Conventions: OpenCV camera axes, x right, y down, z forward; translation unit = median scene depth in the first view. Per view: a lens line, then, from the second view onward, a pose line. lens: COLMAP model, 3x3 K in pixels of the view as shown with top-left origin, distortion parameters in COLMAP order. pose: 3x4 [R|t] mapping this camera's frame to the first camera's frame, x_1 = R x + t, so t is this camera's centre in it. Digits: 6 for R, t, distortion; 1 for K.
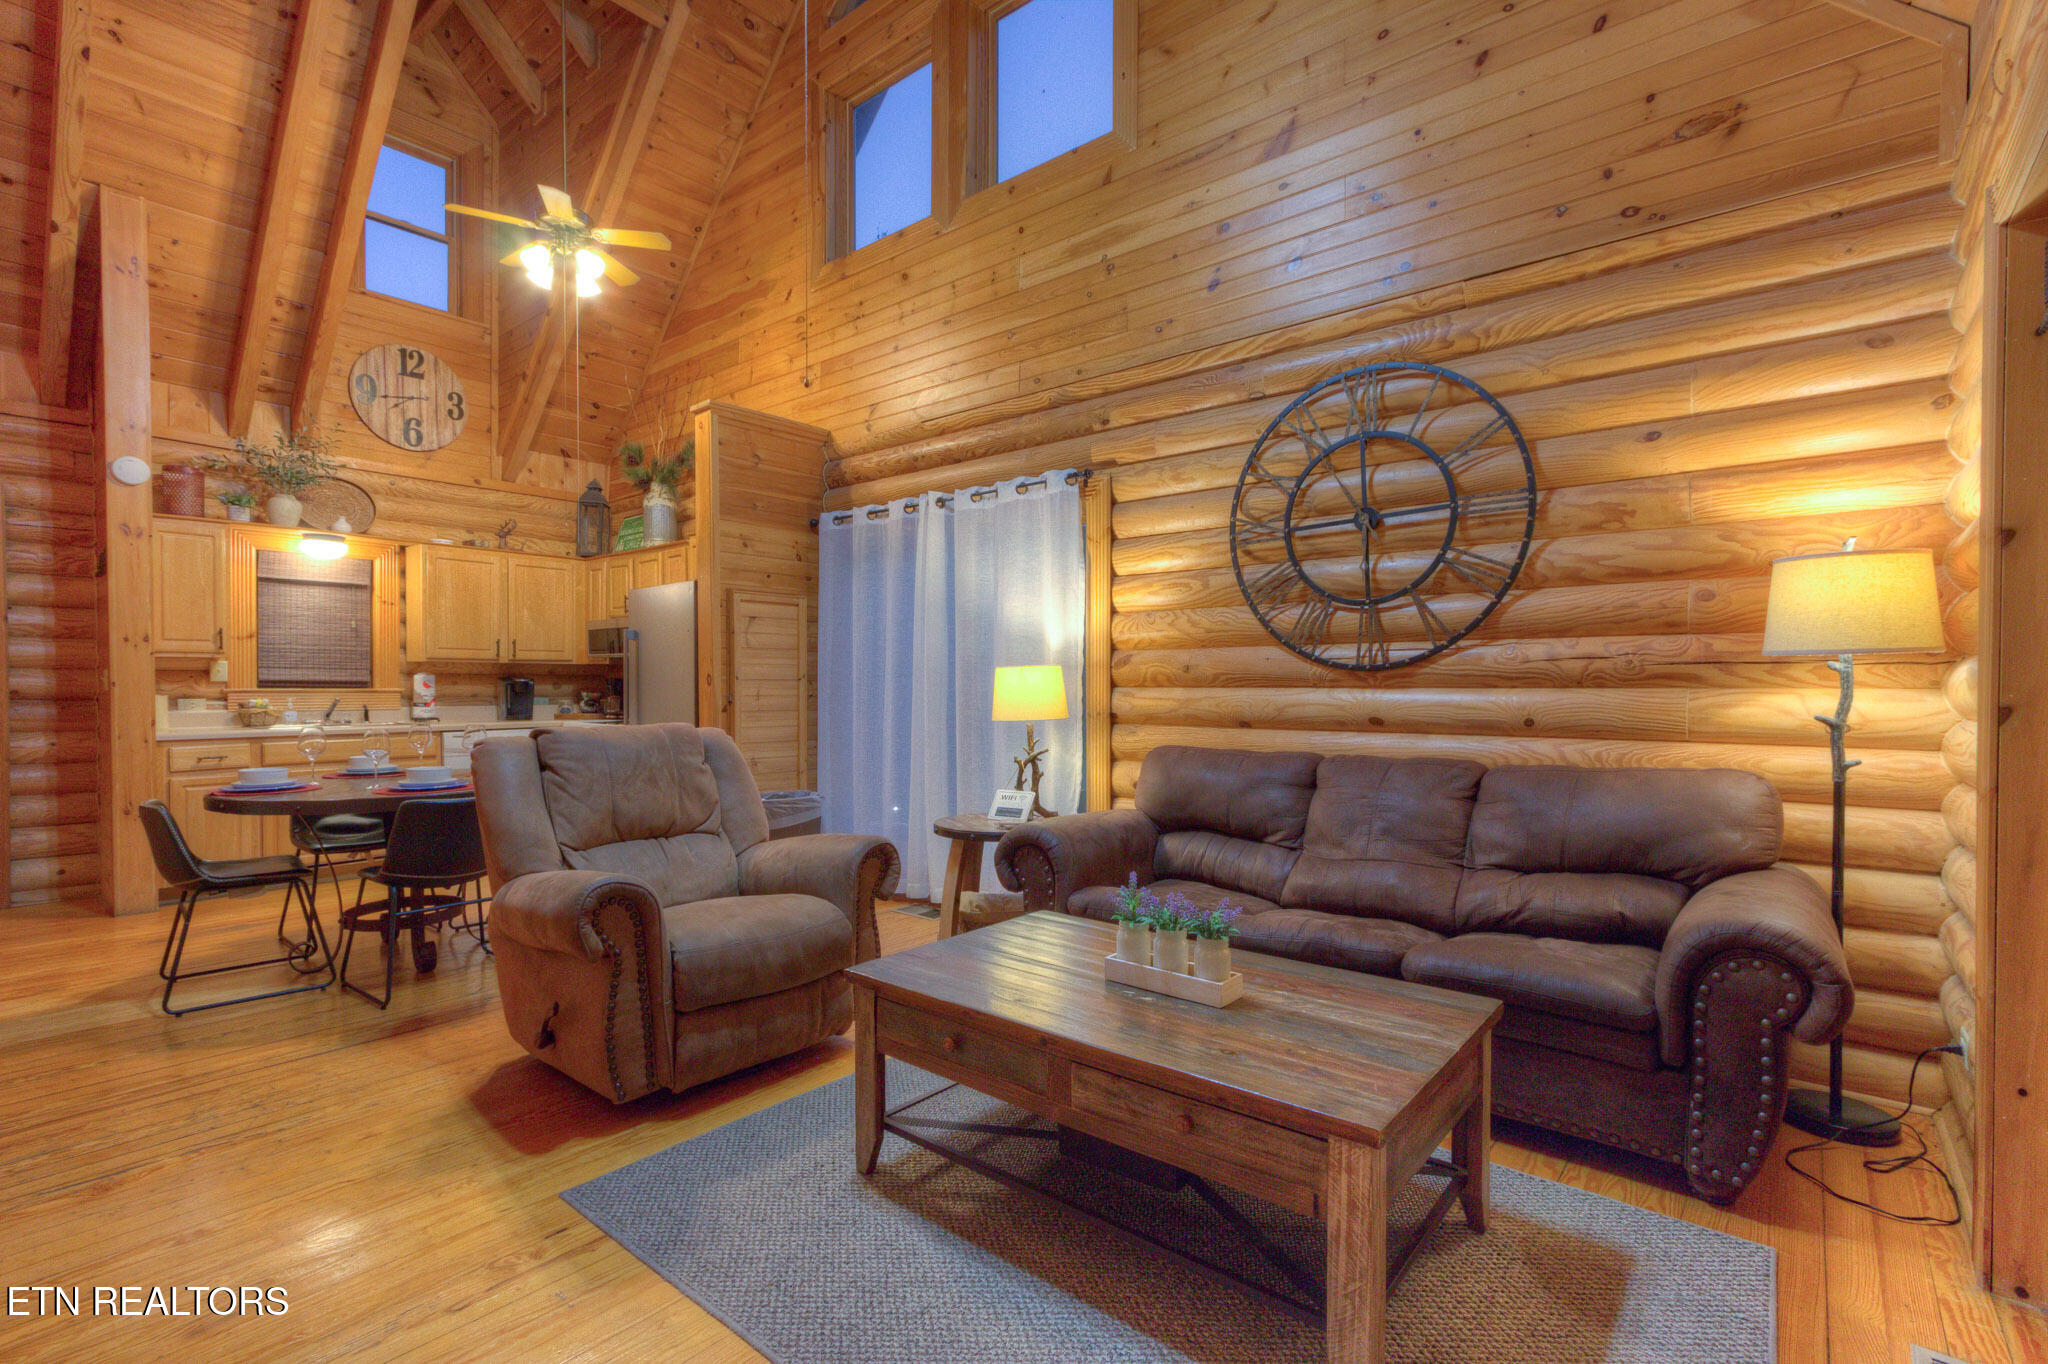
lens RADIAL K [[930.4, 0, 1026.4], [0, 930.4, 694.8], [0, 0, 1]] dist [-0.002683, 0.003942]
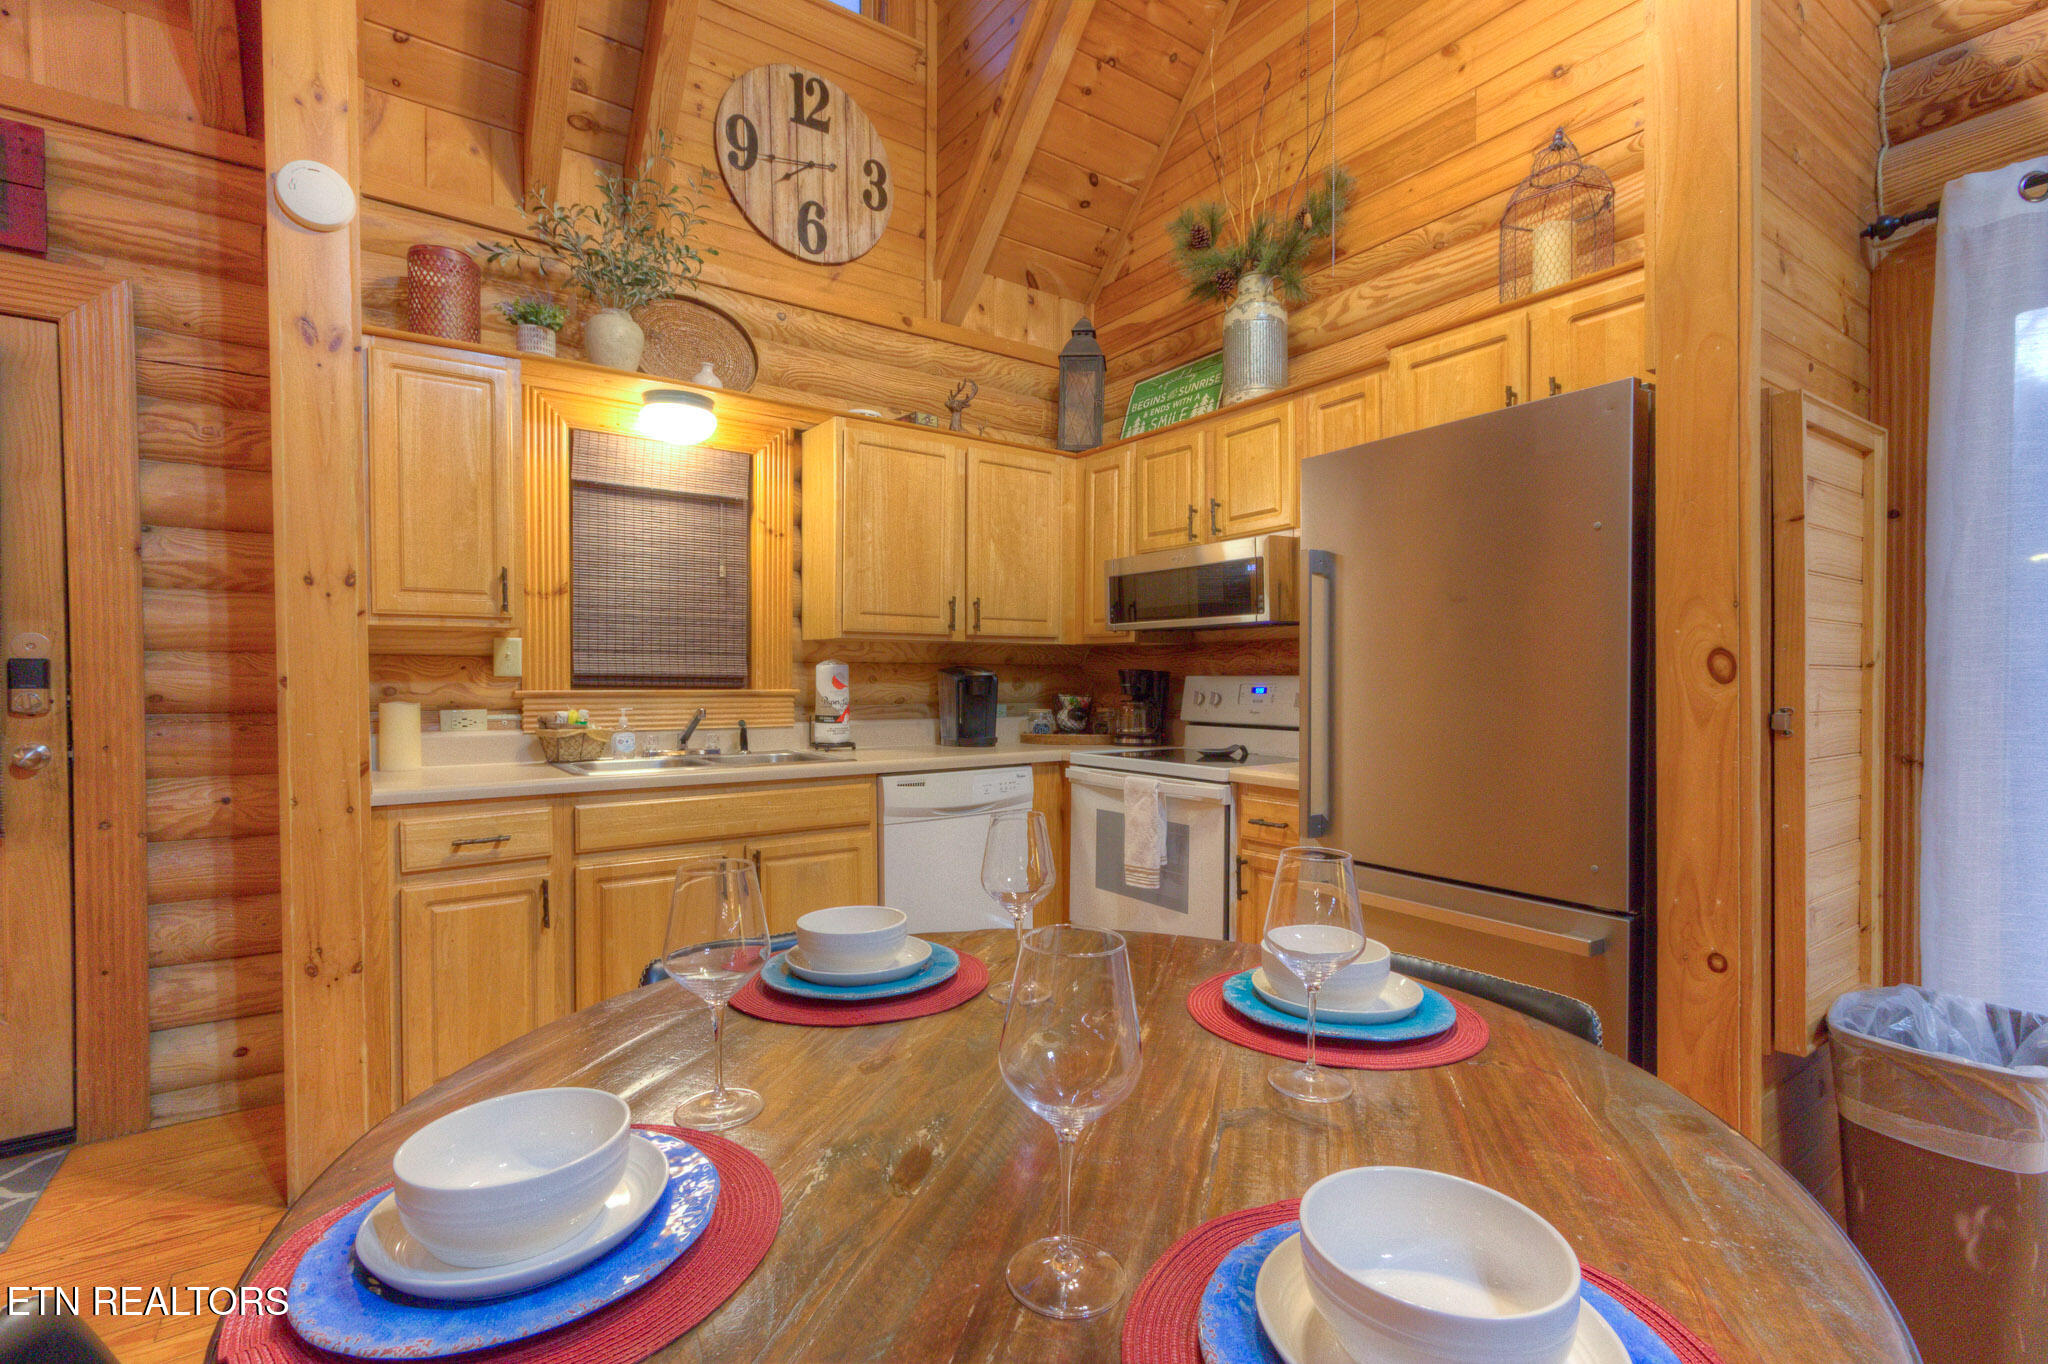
lens RADIAL K [[930.4, 0, 1026.4], [0, 930.4, 694.8], [0, 0, 1]] dist [-0.002683, 0.003942]
pose [[0.967042, 0.002277, -0.254608, -0.449646], [-0.001395, 0.999992, 0.003644, -0.006300], [0.254615, -0.003168, 0.967037, 0.564935]]
